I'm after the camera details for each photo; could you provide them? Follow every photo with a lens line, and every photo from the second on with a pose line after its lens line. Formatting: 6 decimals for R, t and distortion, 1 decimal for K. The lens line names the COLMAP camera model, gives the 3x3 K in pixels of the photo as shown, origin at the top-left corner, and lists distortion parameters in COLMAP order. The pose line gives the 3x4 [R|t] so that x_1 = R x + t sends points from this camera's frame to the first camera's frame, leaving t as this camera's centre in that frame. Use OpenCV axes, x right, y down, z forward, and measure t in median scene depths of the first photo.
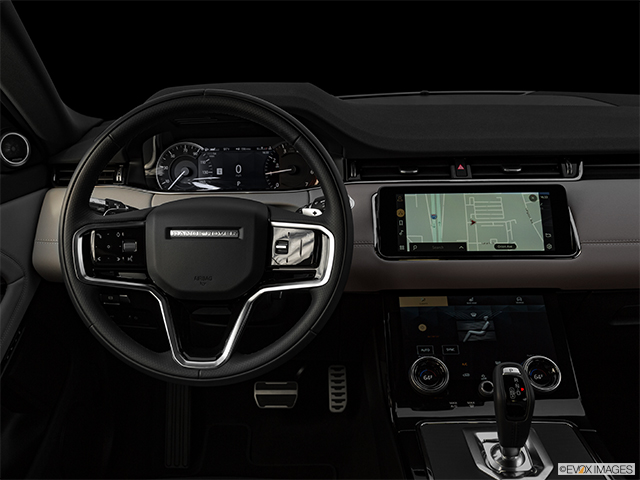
lens RADIAL K [[661.8, 0, 320.0], [0, 661.8, 240.0], [0, 0, 1]] dist [-0.017595, -0.003620]
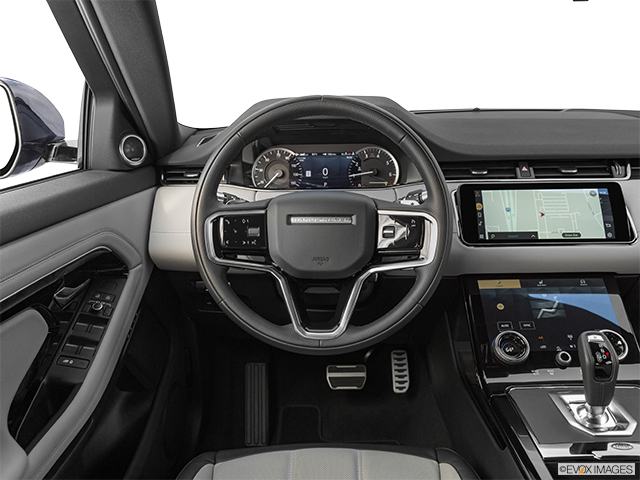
lens RADIAL K [[598.8, 0, 320.0], [0, 598.8, 240.0], [0, 0, 1]] dist [0.016433, -0.001300]
pose [[0.998990, 0.000146, 0.044942, -0.203587], [0.002030, 0.998828, -0.048354, 0.067825], [-0.044897, 0.048397, 0.997819, -0.022581]]
